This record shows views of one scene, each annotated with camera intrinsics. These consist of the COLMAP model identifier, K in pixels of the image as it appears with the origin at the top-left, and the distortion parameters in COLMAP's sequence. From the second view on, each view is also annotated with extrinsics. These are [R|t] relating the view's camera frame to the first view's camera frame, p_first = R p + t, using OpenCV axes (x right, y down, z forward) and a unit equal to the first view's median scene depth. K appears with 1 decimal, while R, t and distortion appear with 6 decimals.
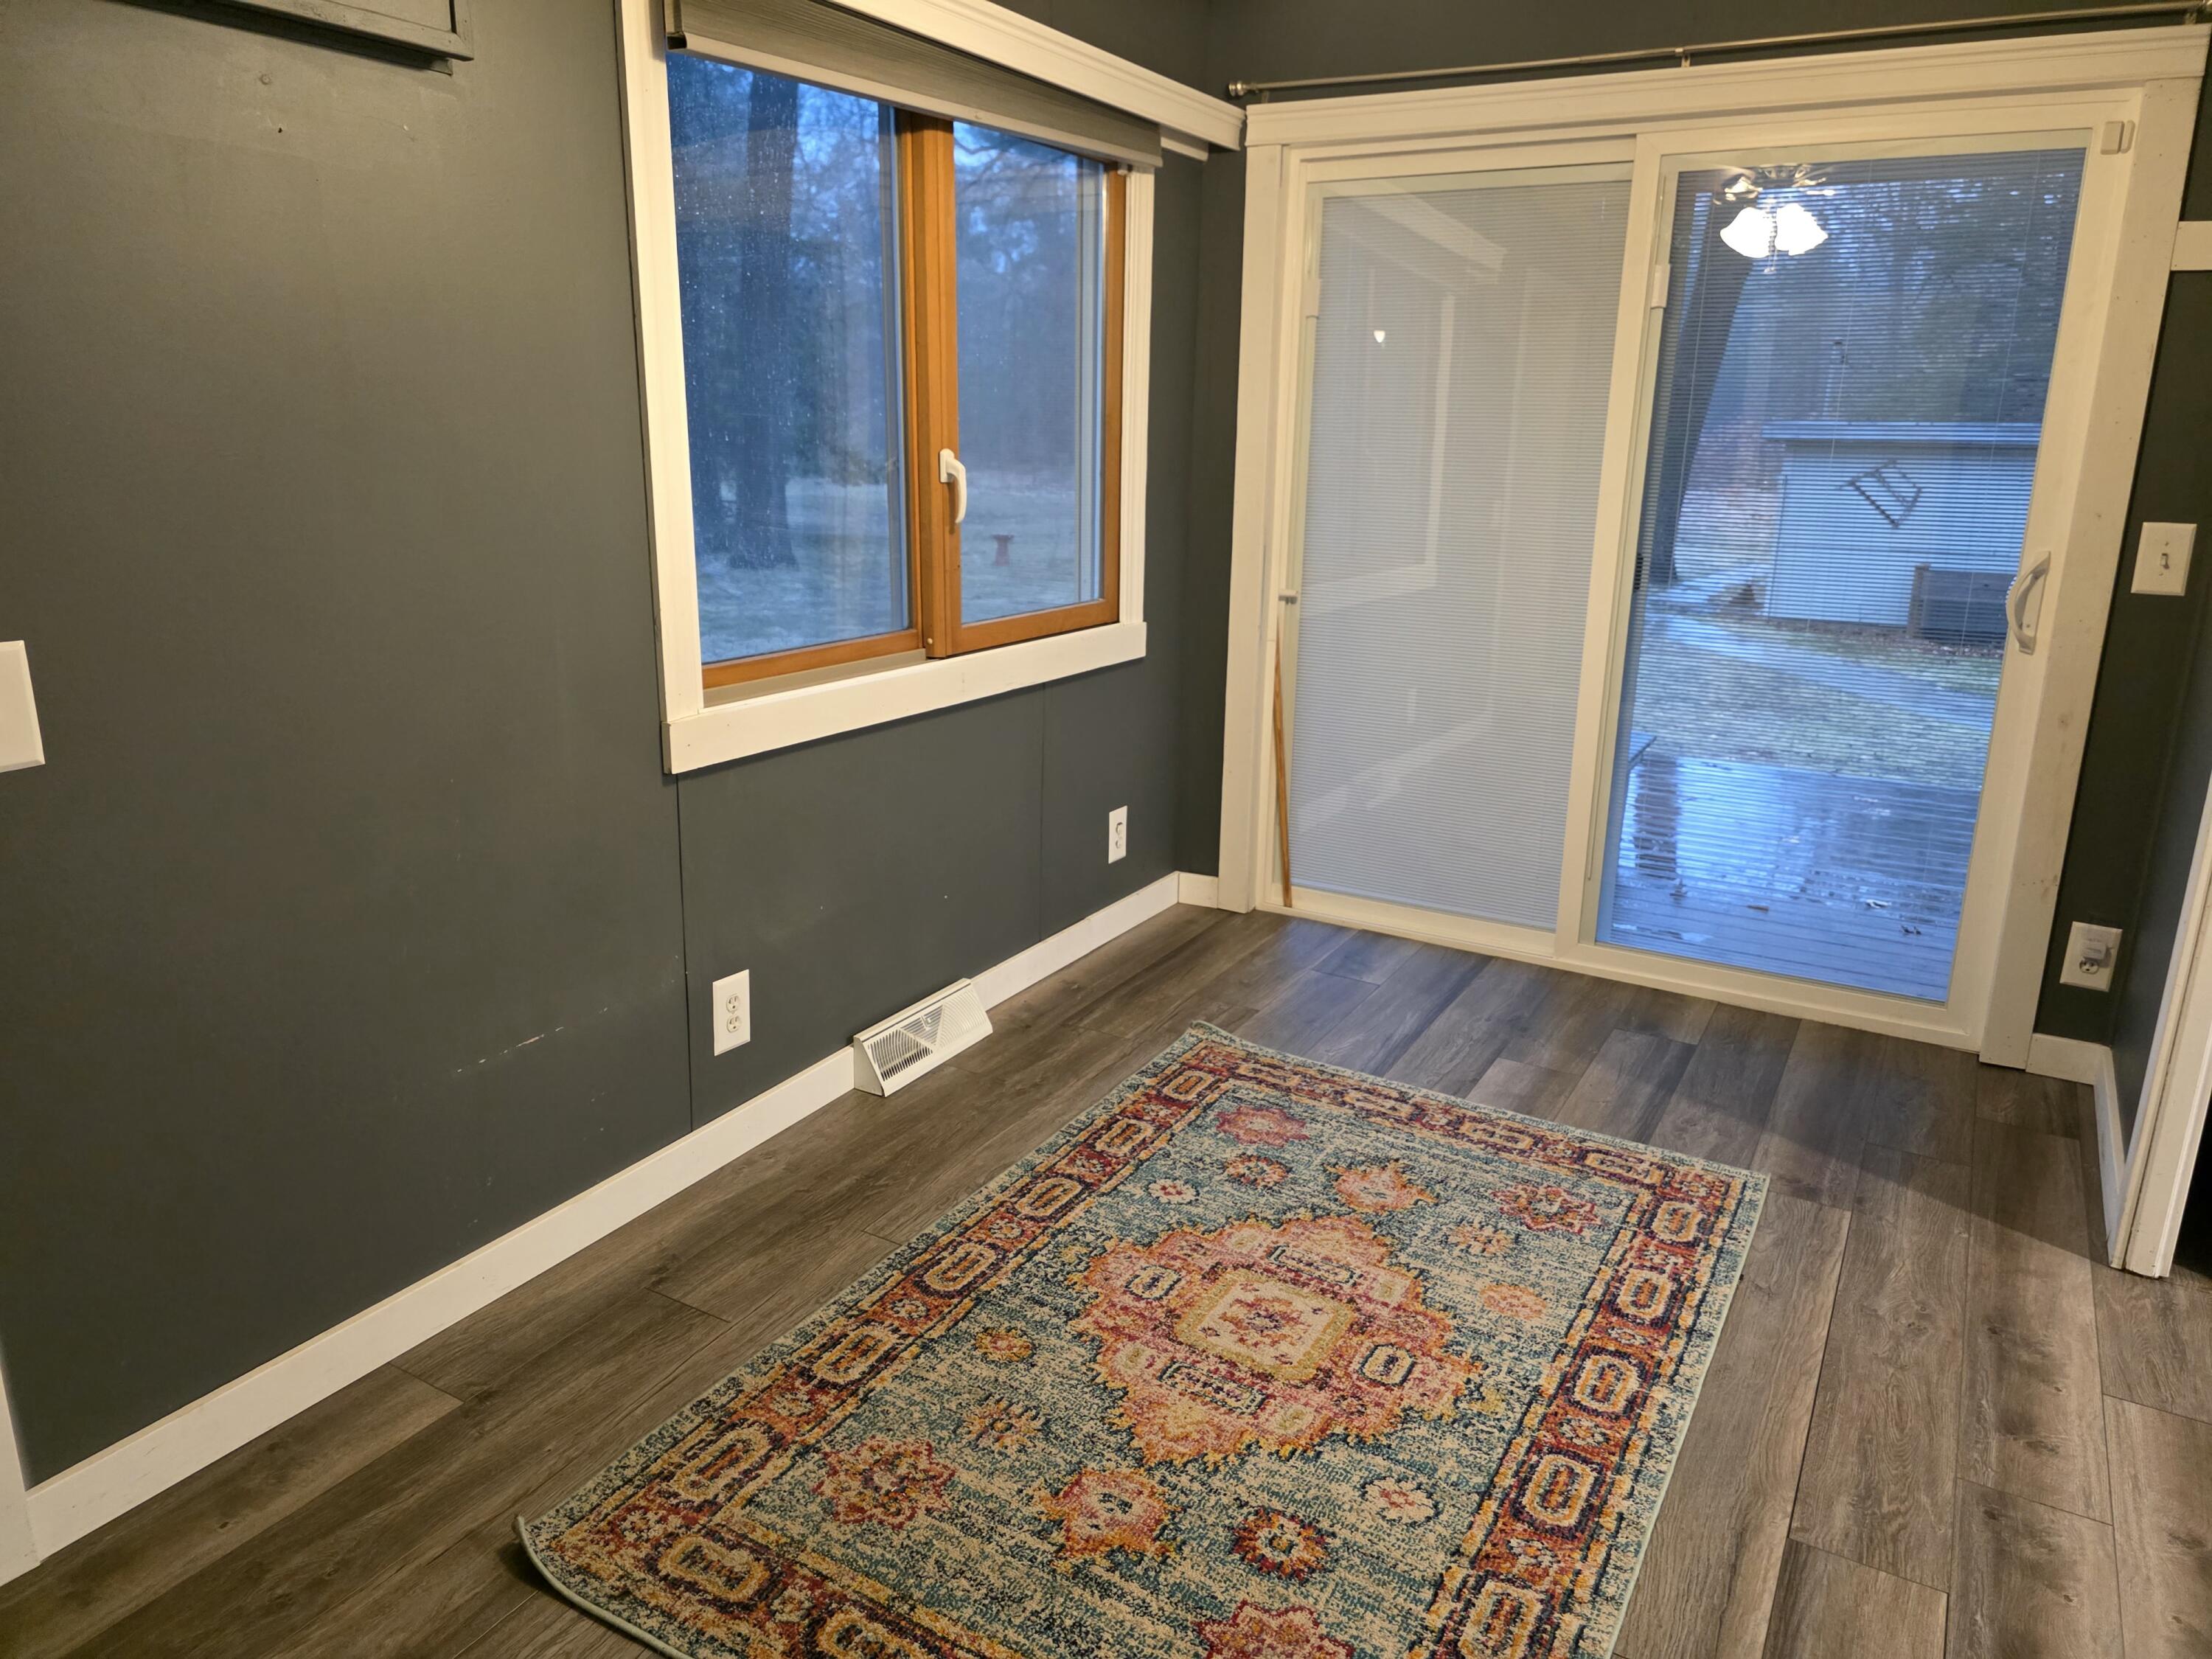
lens RADIAL K [[1498.7, 0, 1150.9], [0, 1498.7, 832.1], [0, 0, 1]] dist [0.061155, -0.058066]
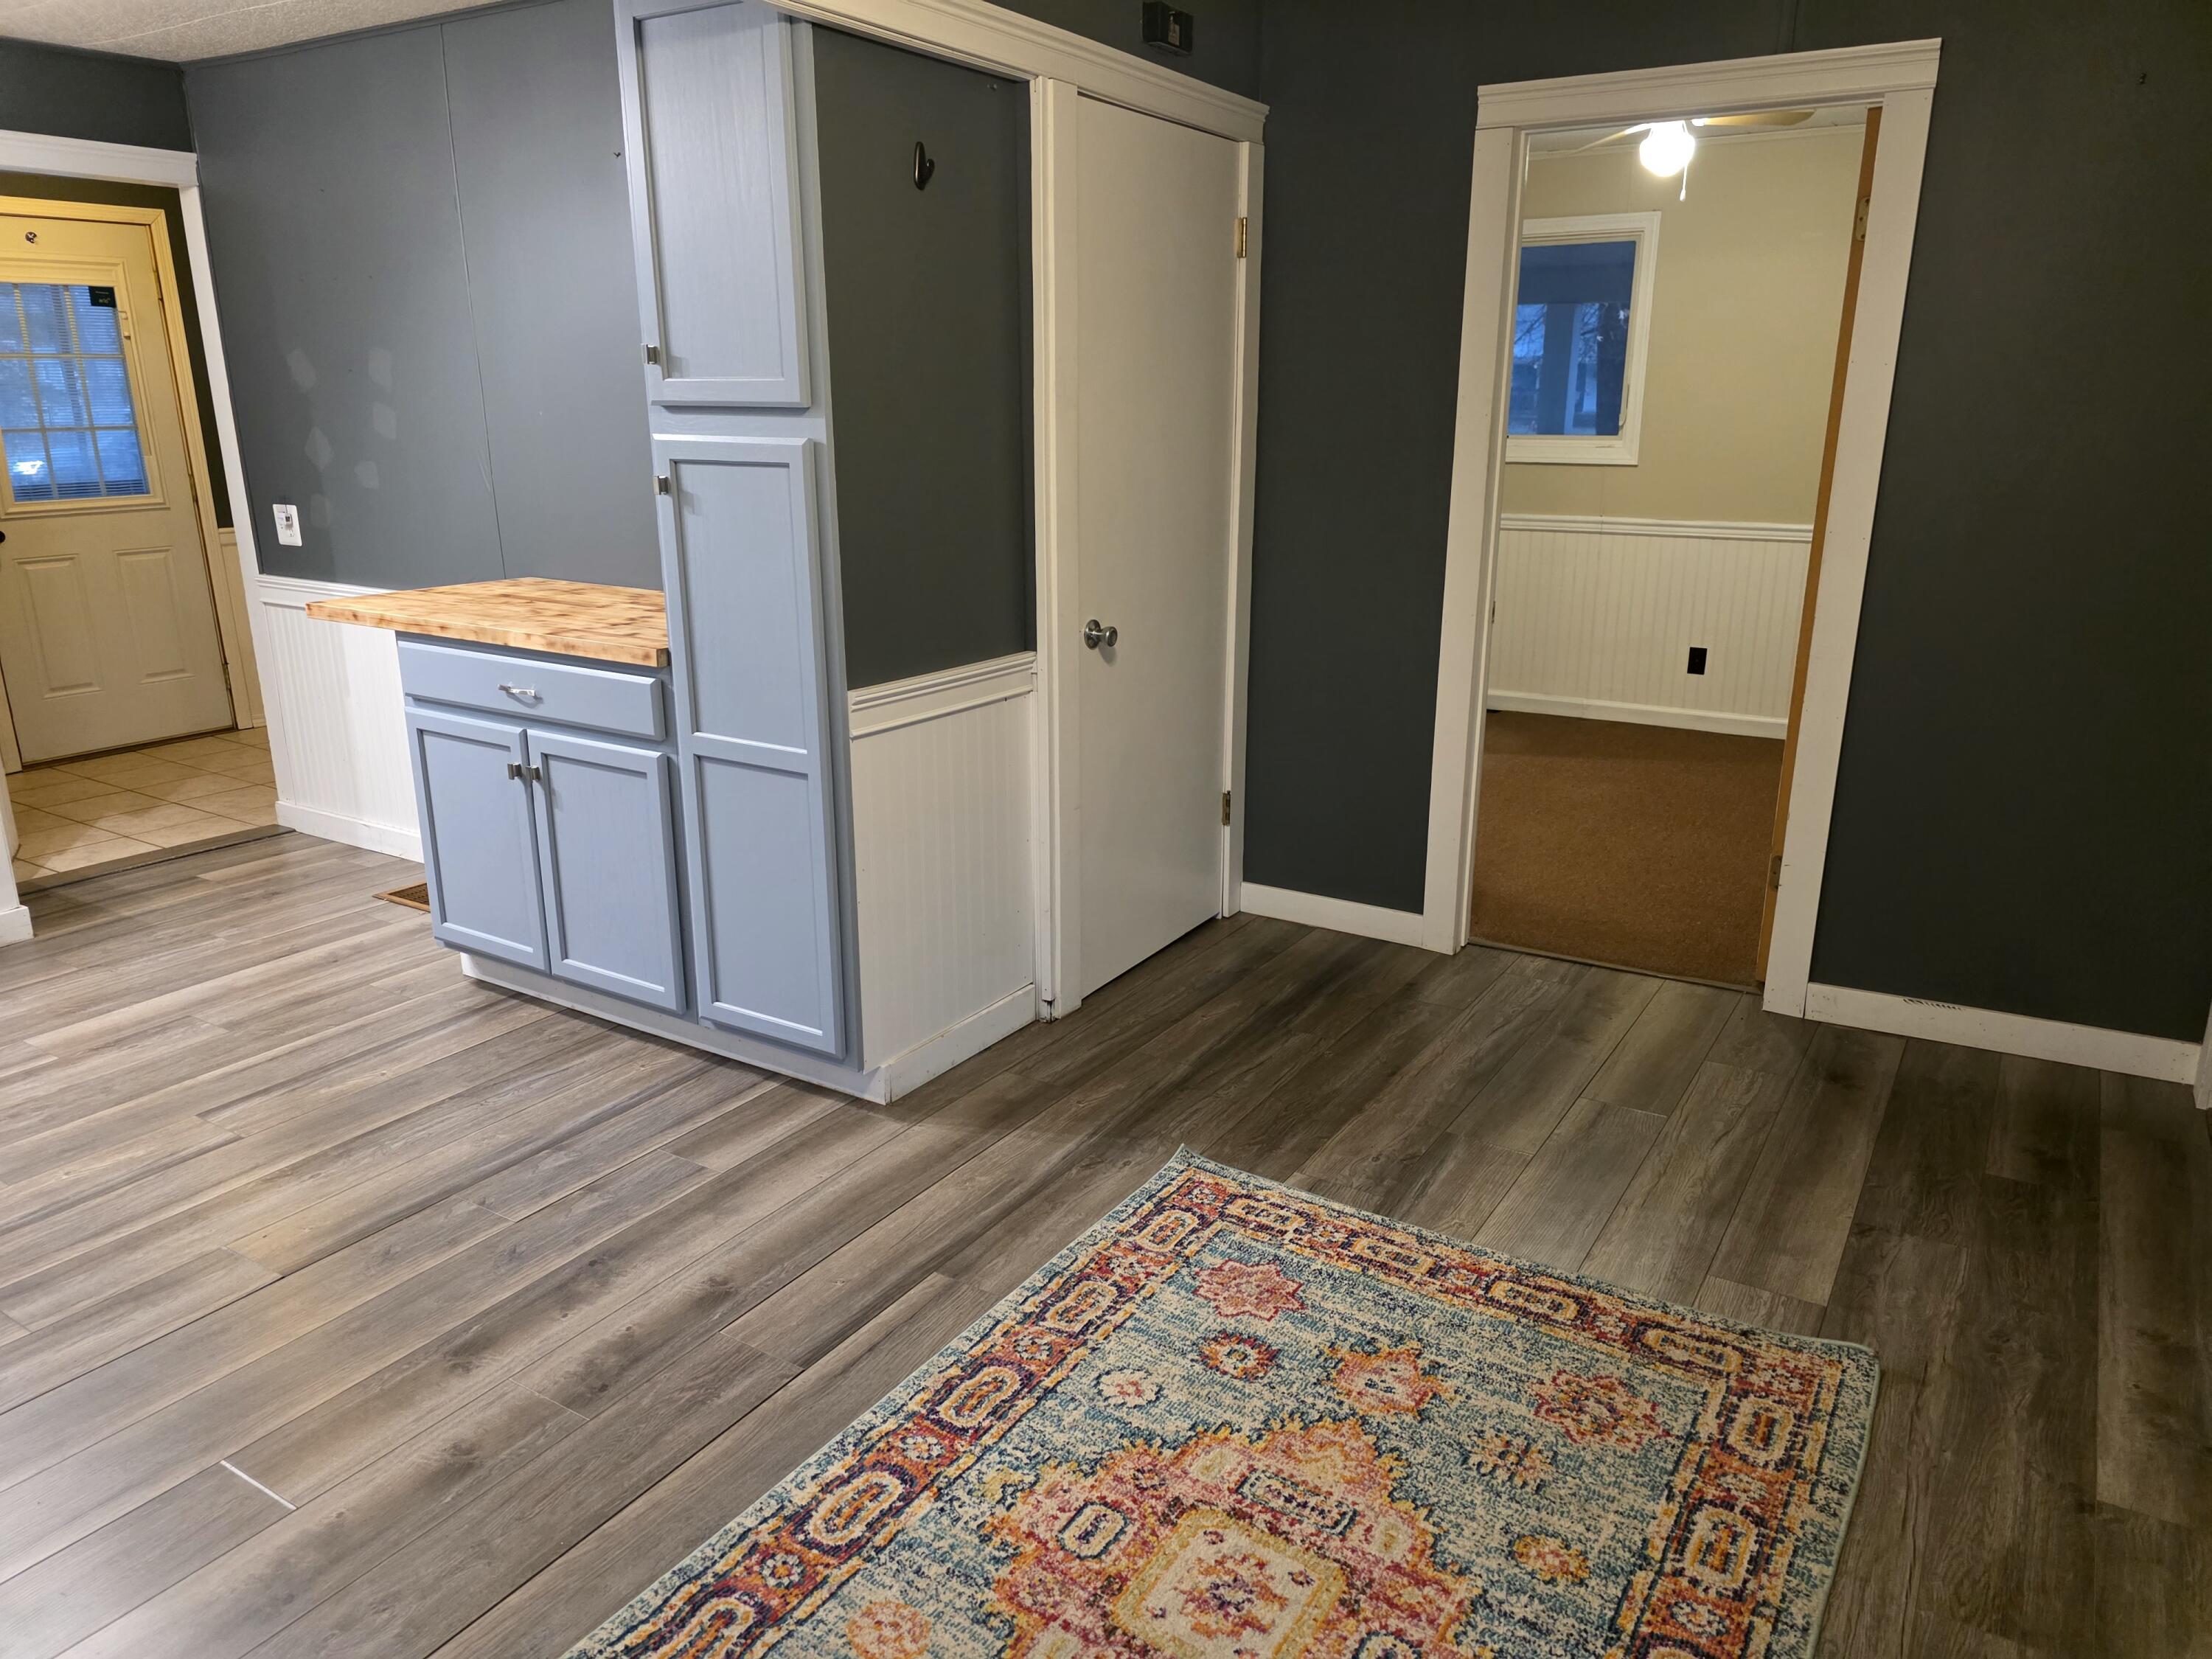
lens RADIAL K [[1498.7, 0, 1122.4], [0, 1498.7, 794.4], [0, 0, 1]] dist [0.061155, -0.058066]
pose [[-0.997939, -0.033927, 0.054461, 0.094275], [-0.001264, 0.859008, 0.511961, -0.399303], [-0.064152, 0.510837, -0.857280, 1.345687]]
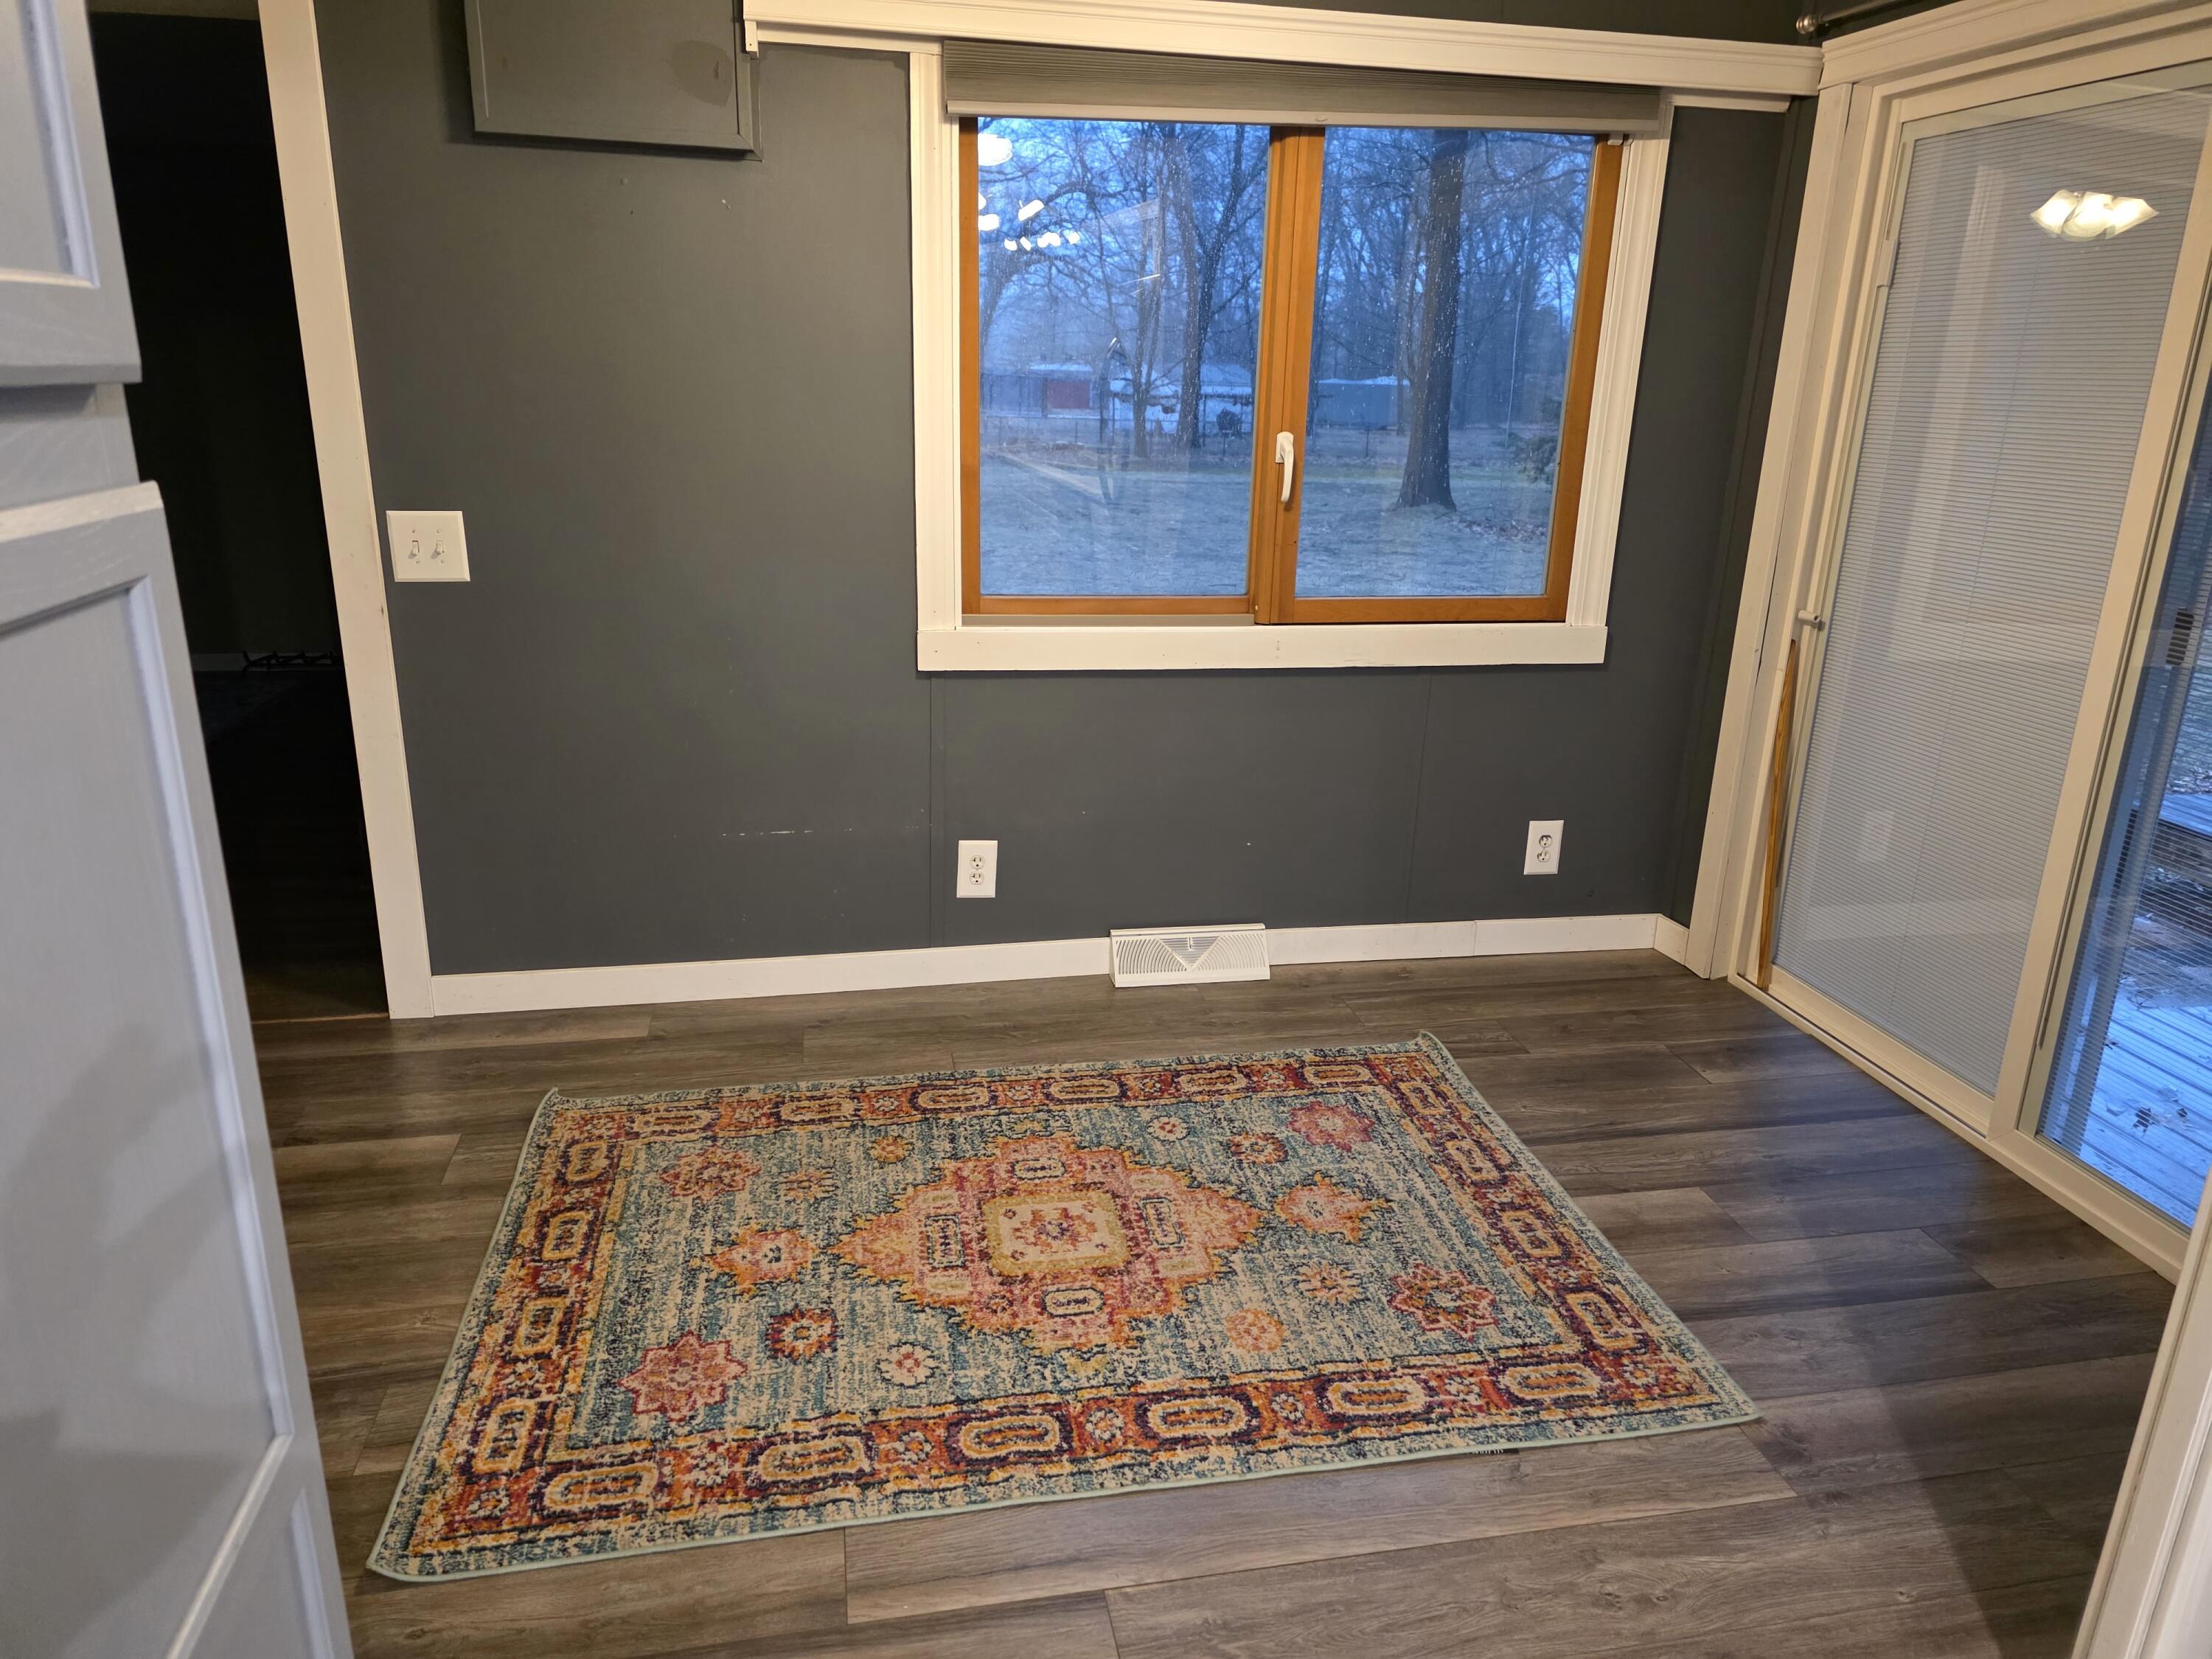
lens RADIAL K [[1498.7, 0, 1115.6], [0, 1498.7, 835.4], [0, 0, 1]] dist [0.061155, -0.058066]
pose [[0.642305, 0.222558, -0.733425, 0.771512], [-0.217864, 0.970456, 0.103689, -0.069907], [0.734833, 0.093187, 0.671816, 0.250249]]
